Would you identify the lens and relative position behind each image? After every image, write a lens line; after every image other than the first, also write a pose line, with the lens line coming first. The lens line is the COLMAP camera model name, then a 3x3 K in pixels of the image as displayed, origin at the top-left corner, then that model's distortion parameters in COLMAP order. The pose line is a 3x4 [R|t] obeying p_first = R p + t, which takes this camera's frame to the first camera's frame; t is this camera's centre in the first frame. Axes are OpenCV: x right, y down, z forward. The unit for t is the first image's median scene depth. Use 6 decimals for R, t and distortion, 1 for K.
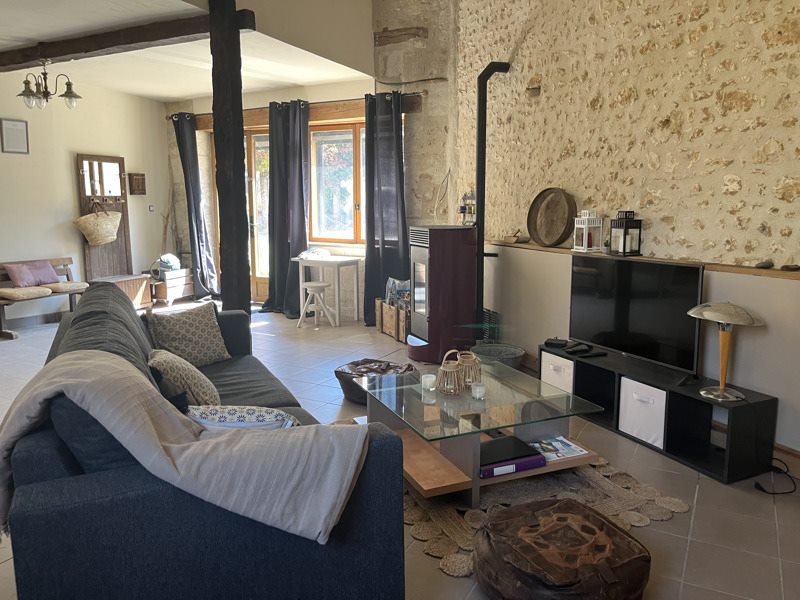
lens RADIAL K [[612.8, 0, 400.0], [0, 612.8, 300.0], [0, 0, 1]] dist [0.033204, -0.009732]
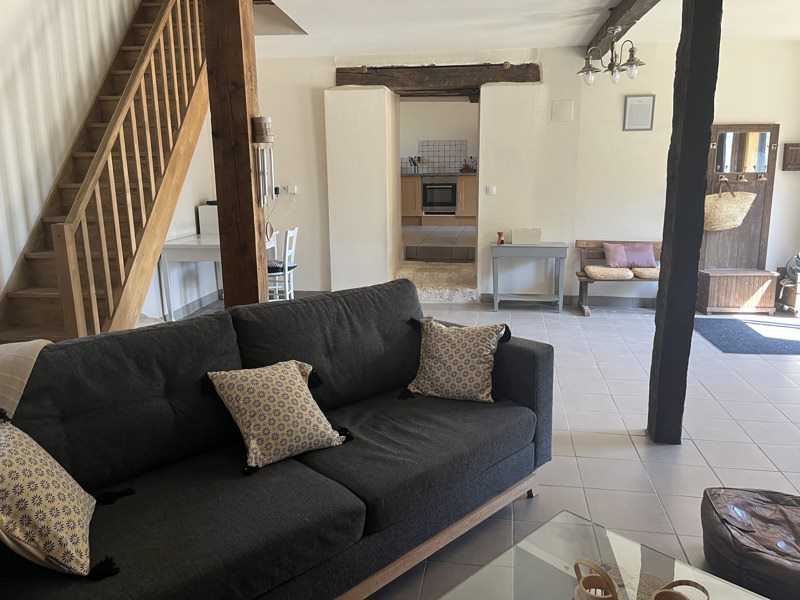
lens RADIAL K [[612.8, 0, 400.0], [0, 612.8, 300.0], [0, 0, 1]] dist [0.033204, -0.009732]
pose [[0.359968, 0.191909, -0.913014, 0.161604], [-0.148308, 0.977942, 0.147083, -0.056475], [0.921101, 0.082462, 0.380490, 0.275491]]
